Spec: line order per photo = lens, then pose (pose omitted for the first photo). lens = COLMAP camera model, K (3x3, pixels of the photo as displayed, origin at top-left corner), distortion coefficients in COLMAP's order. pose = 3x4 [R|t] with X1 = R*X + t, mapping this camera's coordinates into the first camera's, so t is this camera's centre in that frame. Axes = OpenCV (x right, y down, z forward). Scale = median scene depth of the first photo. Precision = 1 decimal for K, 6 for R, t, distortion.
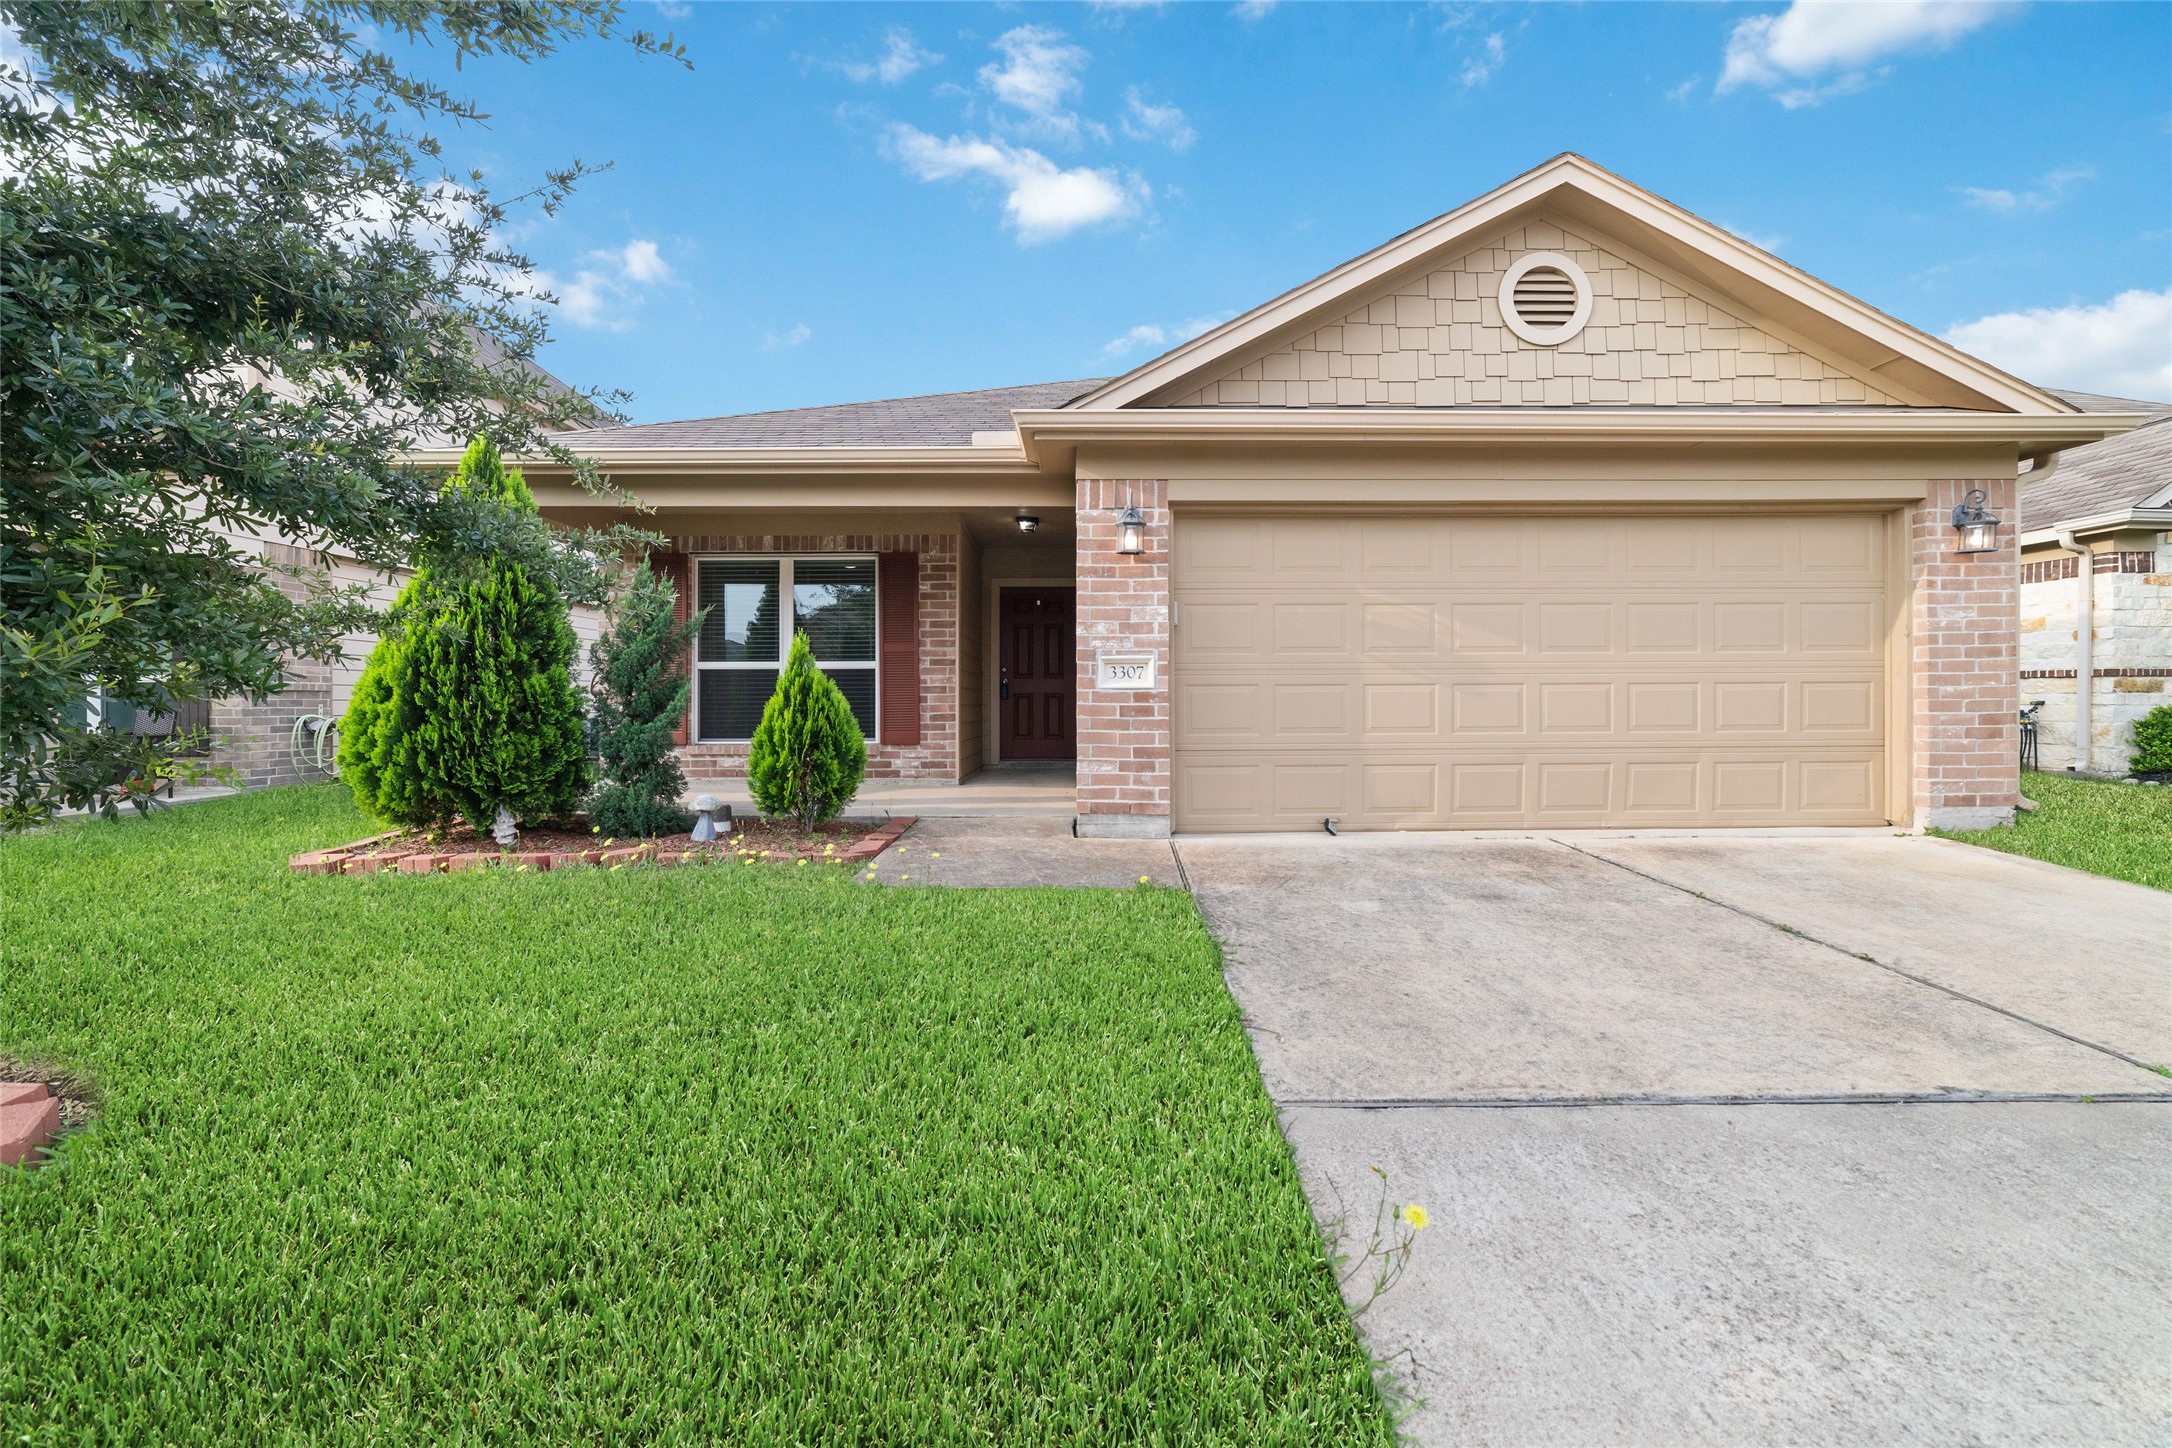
lens RADIAL K [[832.1, 0, 1091.7], [0, 832.1, 708.5], [0, 0, 1]] dist [-0.025317, 0.010425]
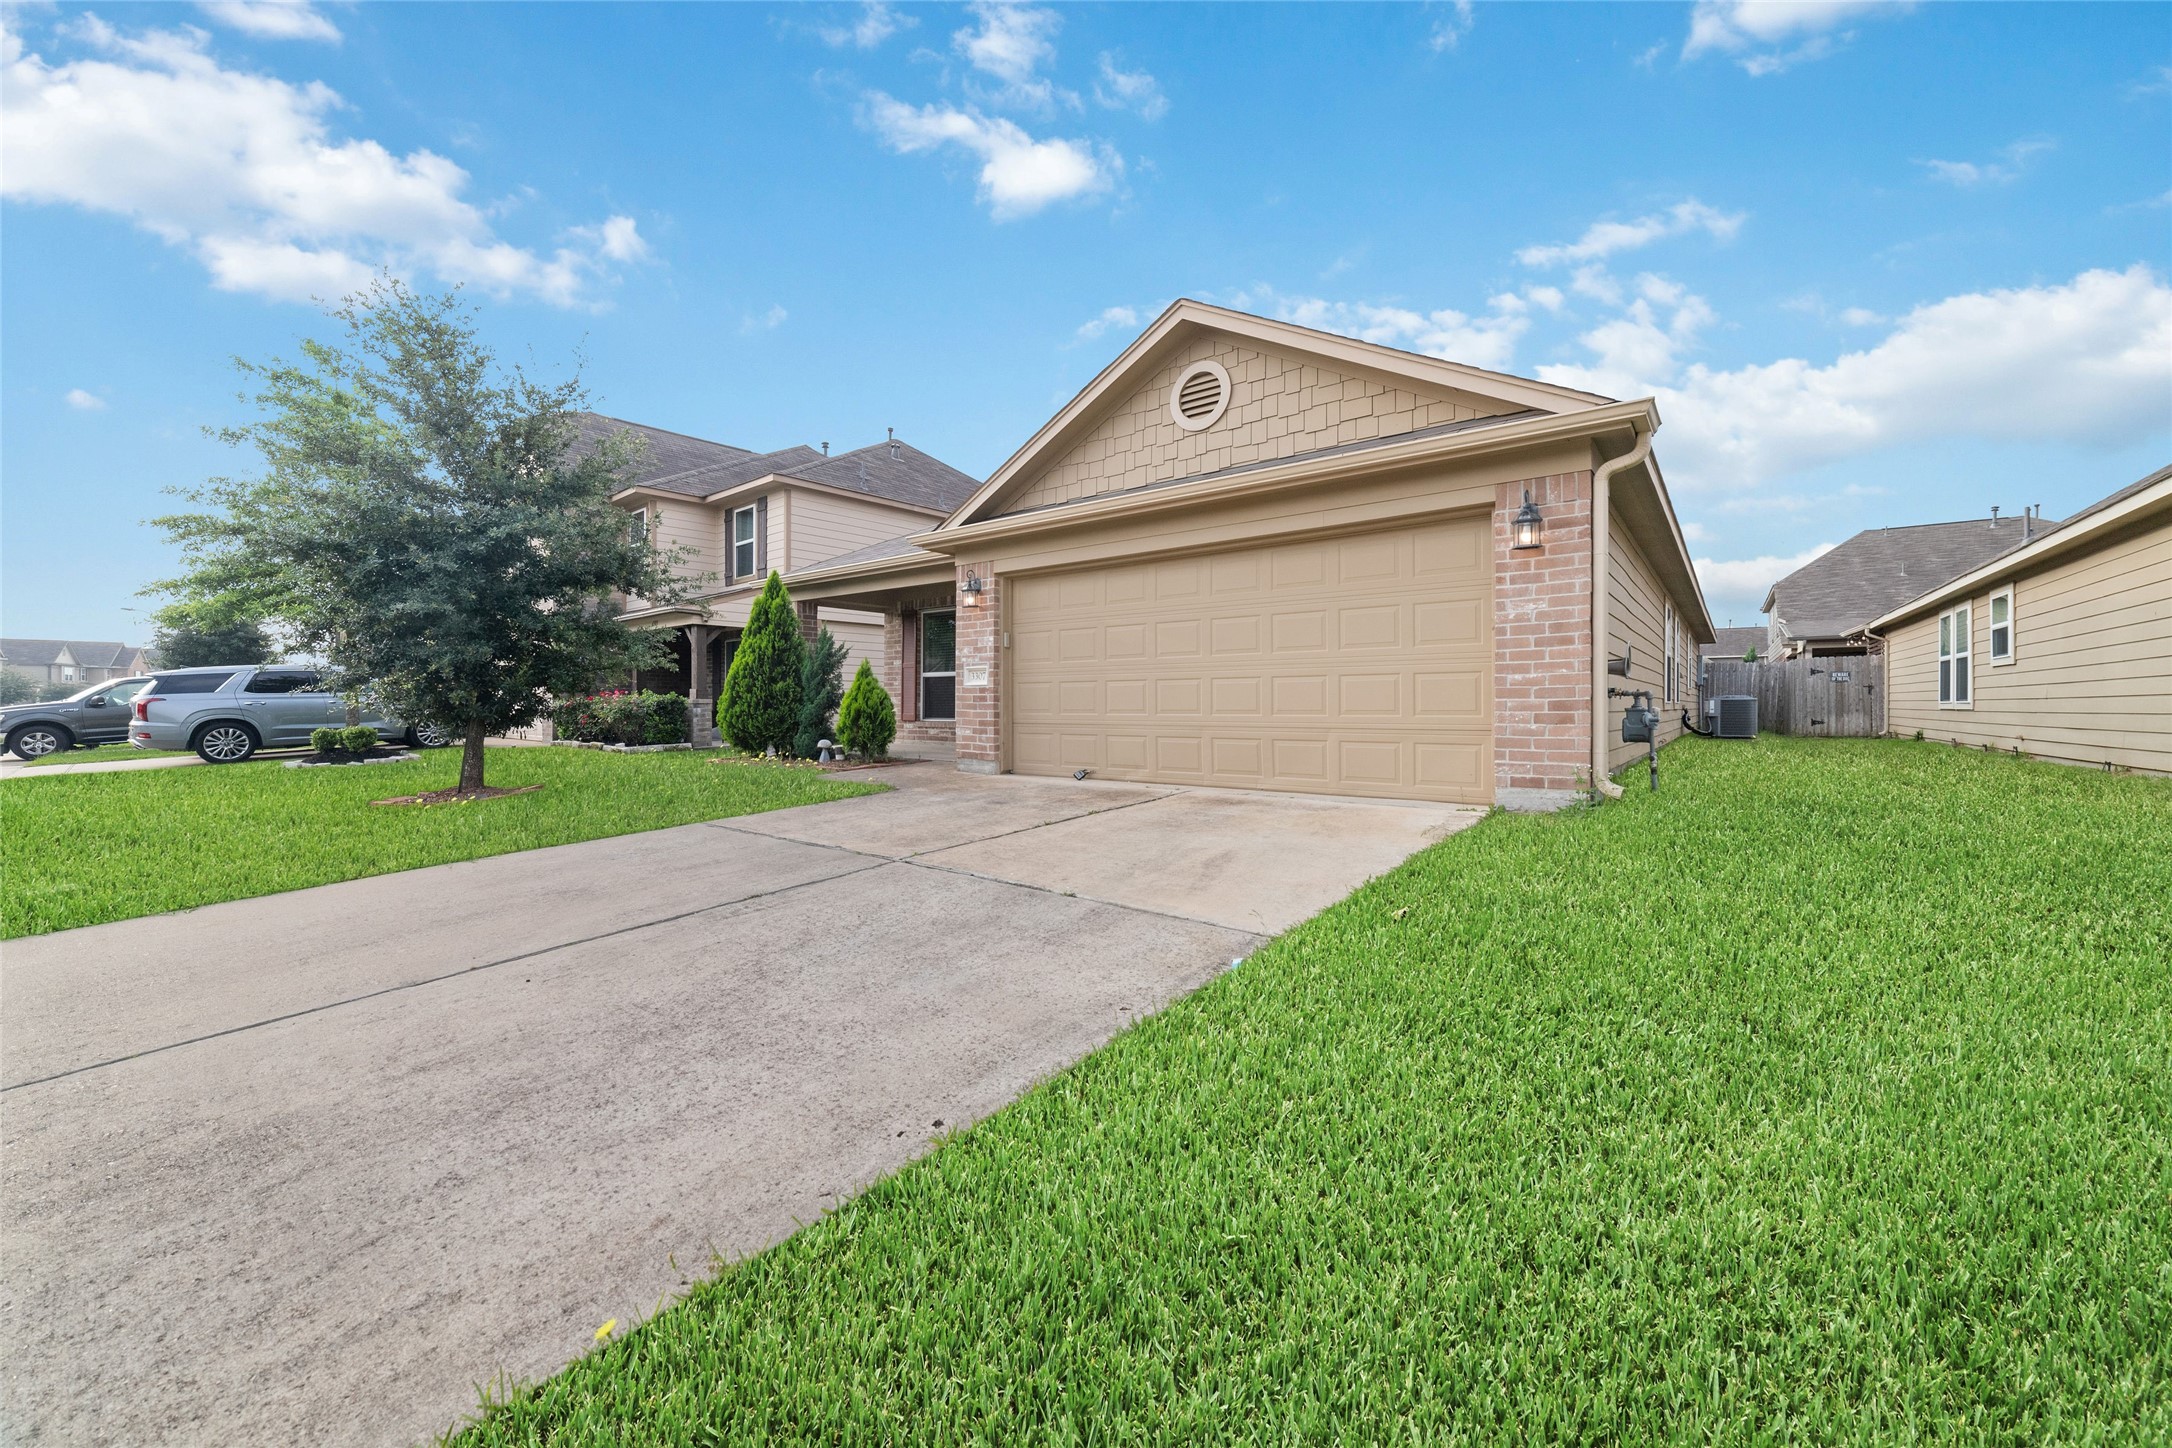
lens RADIAL K [[832.1, 0, 1091.7], [0, 832.1, 708.5], [0, 0, 1]] dist [-0.025317, 0.010425]
pose [[0.782336, 0.005616, -0.622831, 0.875712], [-0.006049, 0.999981, 0.001418, 0.012948], [0.622827, 0.002658, 0.782355, -0.127584]]
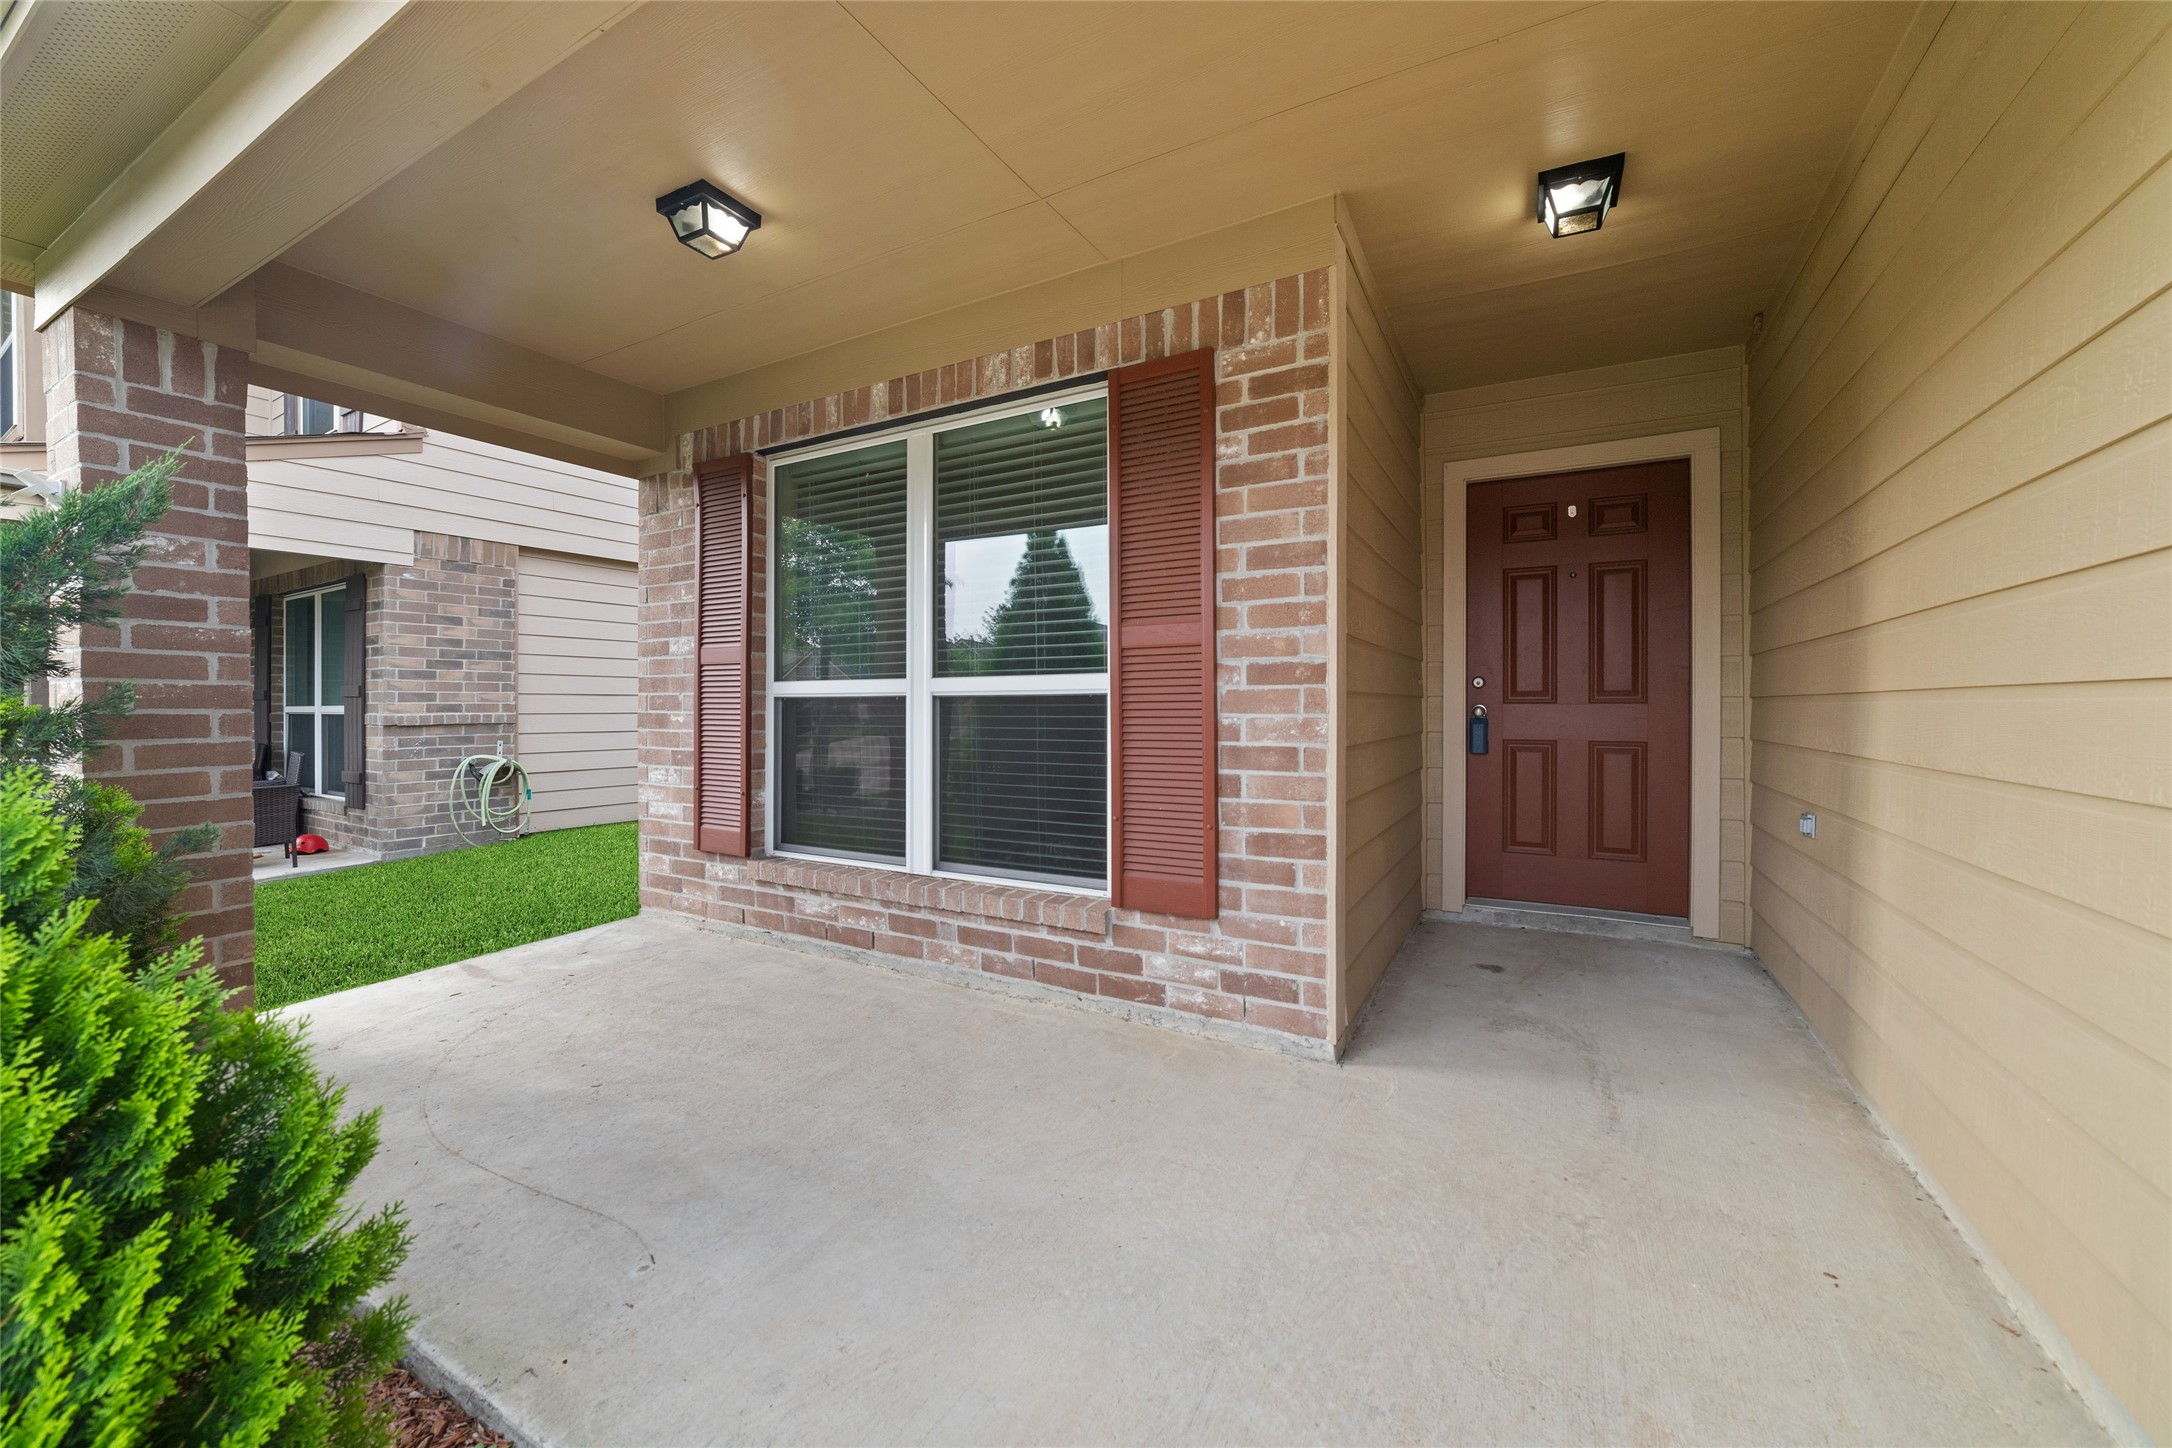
lens RADIAL K [[832.1, 0, 1091.7], [0, 832.1, 708.5], [0, 0, 1]] dist [-0.025317, 0.010425]
pose [[0.868928, 0.002593, -0.494931, -0.085750], [-0.002854, 0.999996, 0.000228, -0.042042], [0.494930, 0.001214, 0.868932, 0.685312]]
